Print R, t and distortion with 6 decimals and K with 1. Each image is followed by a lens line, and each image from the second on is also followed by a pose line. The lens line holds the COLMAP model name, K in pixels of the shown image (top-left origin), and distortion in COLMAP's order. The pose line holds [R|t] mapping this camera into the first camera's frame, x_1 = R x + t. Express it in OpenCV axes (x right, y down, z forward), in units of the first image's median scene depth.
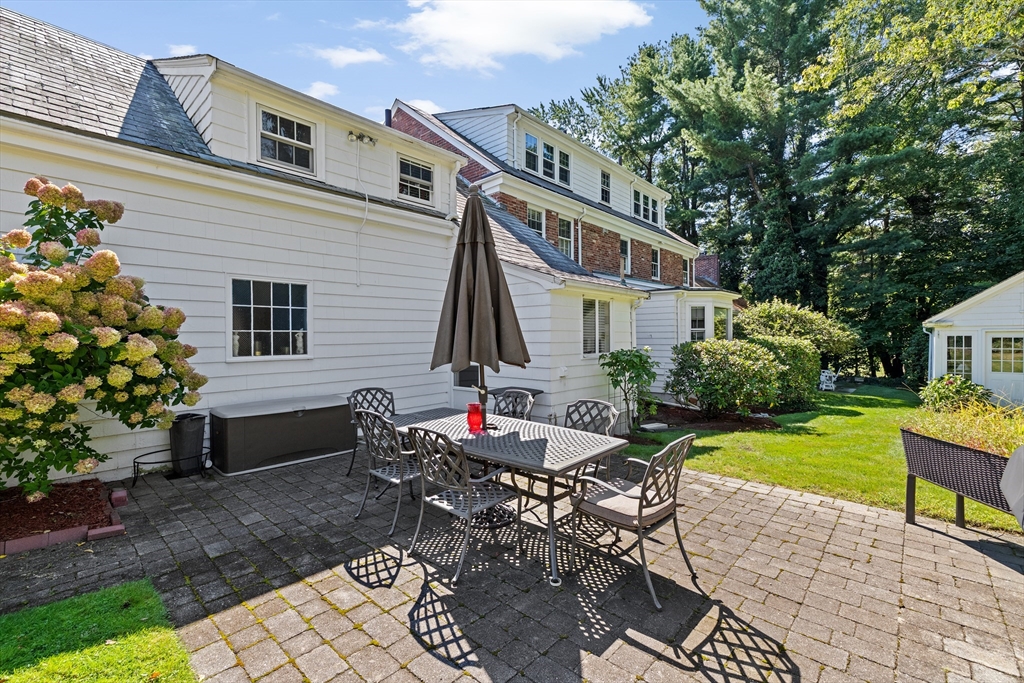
lens RADIAL K [[438.9, 0, 506.6], [0, 438.9, 337.8], [0, 0, 1]] dist [-0.002545, 0.001885]
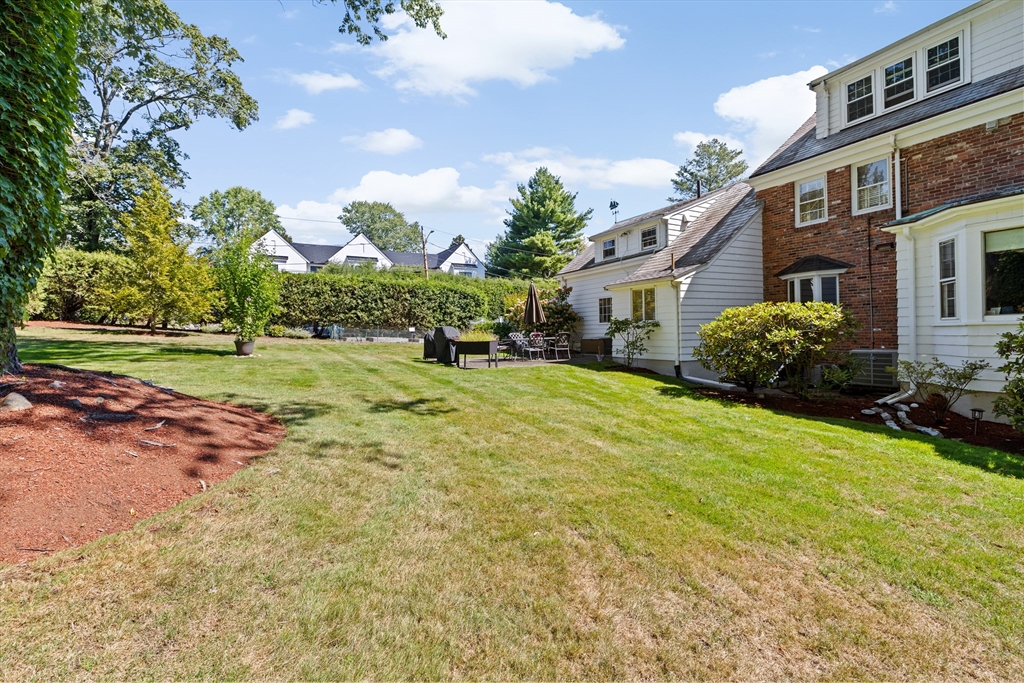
lens RADIAL K [[438.9, 0, 504.8], [0, 438.9, 336.0], [0, 0, 1]] dist [-0.002545, 0.001885]
pose [[-0.336555, 0.020306, -0.941445, 2.123989], [0.019966, 0.999697, 0.014425, 0.063504], [0.941452, -0.013942, -0.336858, 1.128202]]
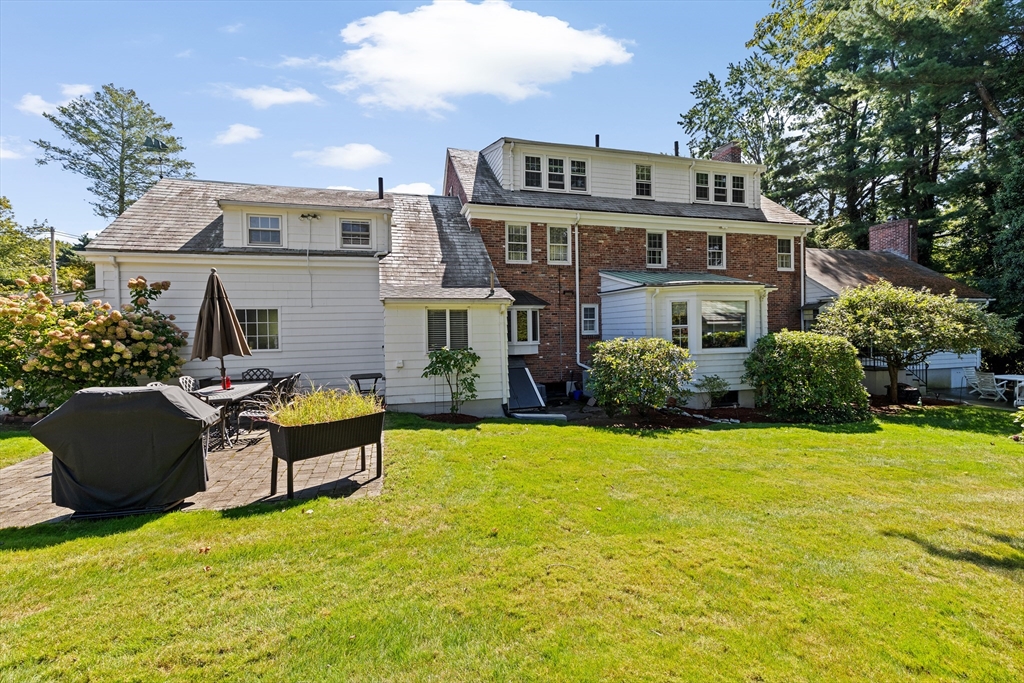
lens RADIAL K [[438.9, 0, 506.7], [0, 438.9, 332.5], [0, 0, 1]] dist [-0.002545, 0.001885]
pose [[0.846446, -0.005310, -0.532448, 1.105325], [0.009363, 0.999944, 0.004912, -0.024479], [0.532392, -0.009143, 0.846449, 0.002263]]
